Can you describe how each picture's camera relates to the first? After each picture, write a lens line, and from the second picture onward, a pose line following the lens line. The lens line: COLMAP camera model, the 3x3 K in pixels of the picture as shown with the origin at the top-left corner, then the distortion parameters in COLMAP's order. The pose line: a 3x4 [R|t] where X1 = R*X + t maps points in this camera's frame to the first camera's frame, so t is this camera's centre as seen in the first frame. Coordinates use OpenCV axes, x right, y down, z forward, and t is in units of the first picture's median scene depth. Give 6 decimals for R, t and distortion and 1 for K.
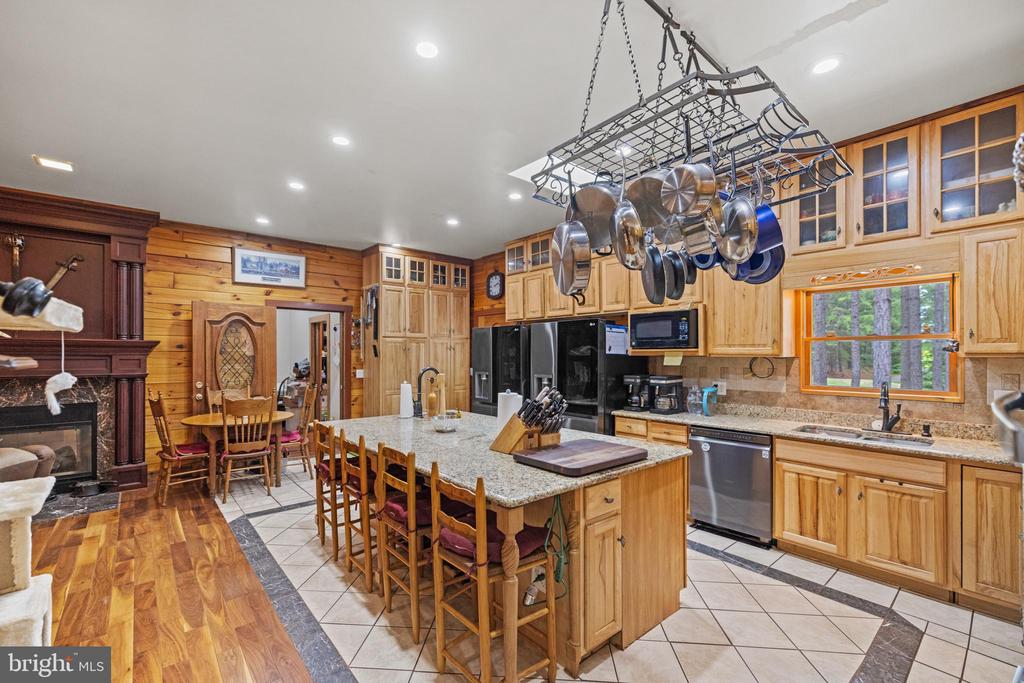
lens RADIAL K [[434.2, 0, 508.4], [0, 434.2, 350.7], [0, 0, 1]] dist [0.000579, 0.001003]
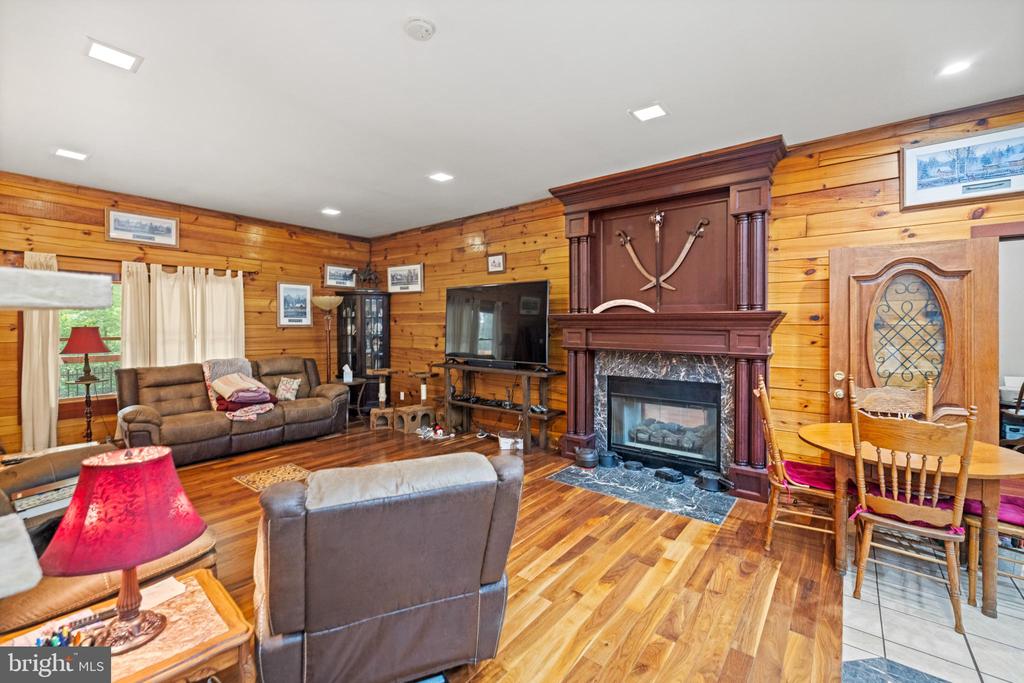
lens RADIAL K [[434.2, 0, 506.2], [0, 434.2, 329.3], [0, 0, 1]] dist [0.000579, 0.001003]
pose [[0.192471, 0.008630, -0.981265, -0.209688], [0.007844, 0.999916, 0.010332, -0.003178], [0.981271, -0.009686, 0.192387, 0.487585]]
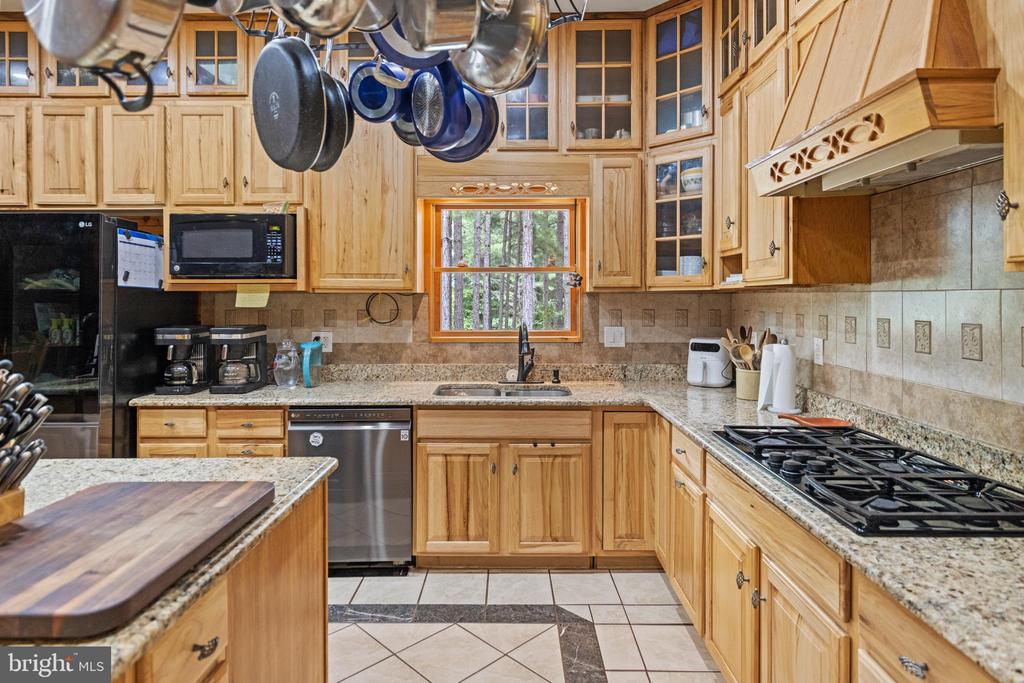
lens RADIAL K [[578.9, 0, 509.4], [0, 578.9, 297.6], [0, 0, 1]] dist [0.001490, -0.002452]
pose [[0.646331, 0.002533, 0.763053, 0.008202], [-0.005817, 0.999982, 0.001607, 0.017844], [-0.763035, -0.005478, 0.646334, 0.239929]]
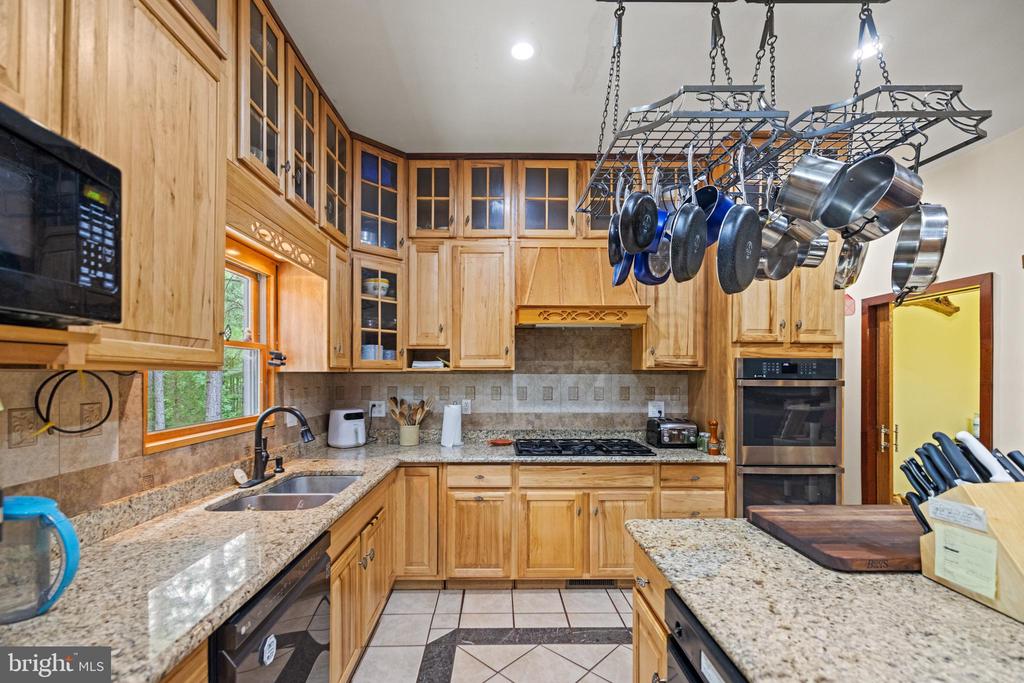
lens RADIAL K [[434.2, 0, 499.3], [0, 434.2, 373.7], [0, 0, 1]] dist [0.000579, 0.001003]
pose [[-0.763548, 0.003997, 0.645738, 0.105527], [-0.002120, 0.999960, -0.008697, 0.017742], [-0.645747, -0.008009, -0.763509, 1.012992]]
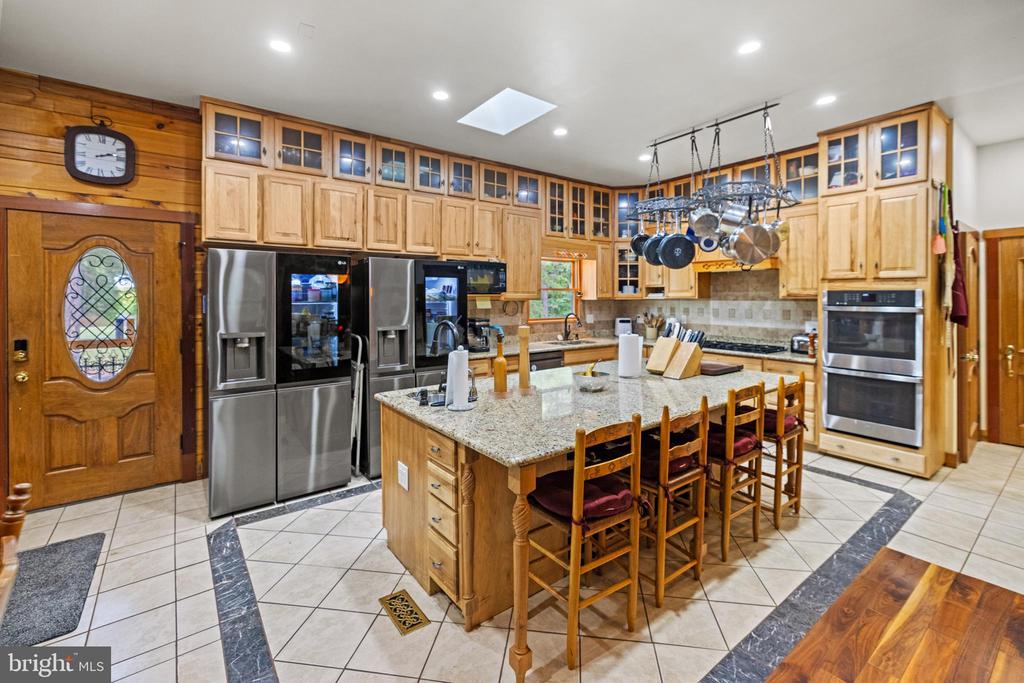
lens RADIAL K [[434.2, 0, 508.6], [0, 434.2, 299.1], [0, 0, 1]] dist [0.000579, 0.001003]
pose [[0.076151, -0.000602, 0.997096, -0.796297], [-0.005105, 0.999986, 0.000994, 0.007782], [-0.997083, -0.005165, 0.076147, 0.872718]]
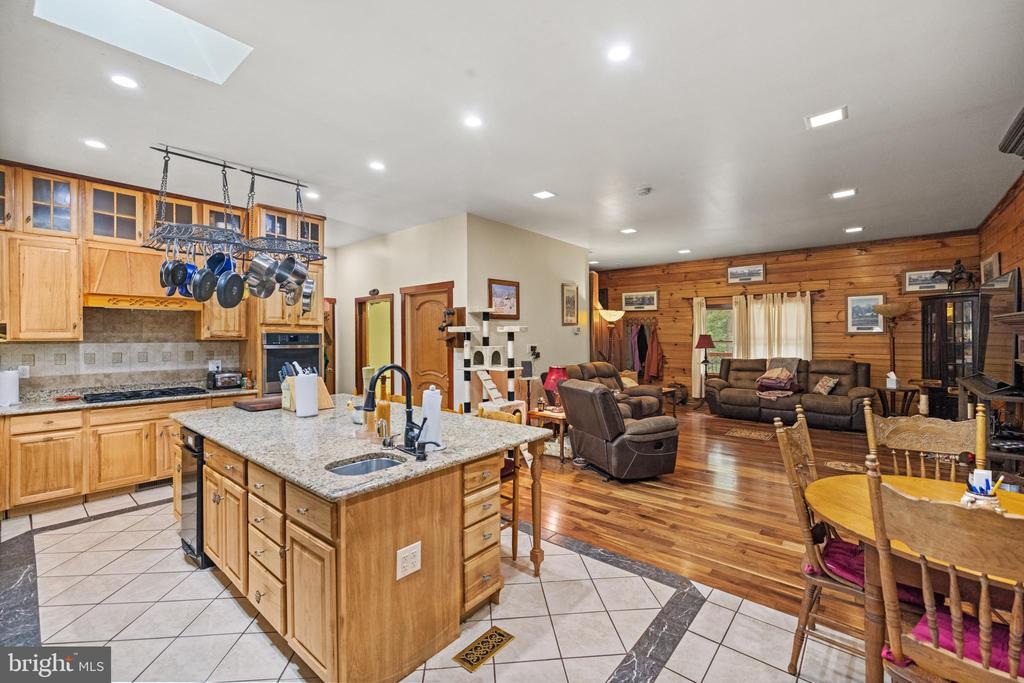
lens RADIAL K [[434.2, 0, 511.4], [0, 434.2, 339.1], [0, 0, 1]] dist [0.000579, 0.001003]
pose [[-0.988522, 0.007422, -0.150893, -0.248571], [0.007601, 0.999971, -0.000609, 0.009061], [0.150884, -0.001749, -0.988550, 1.555769]]
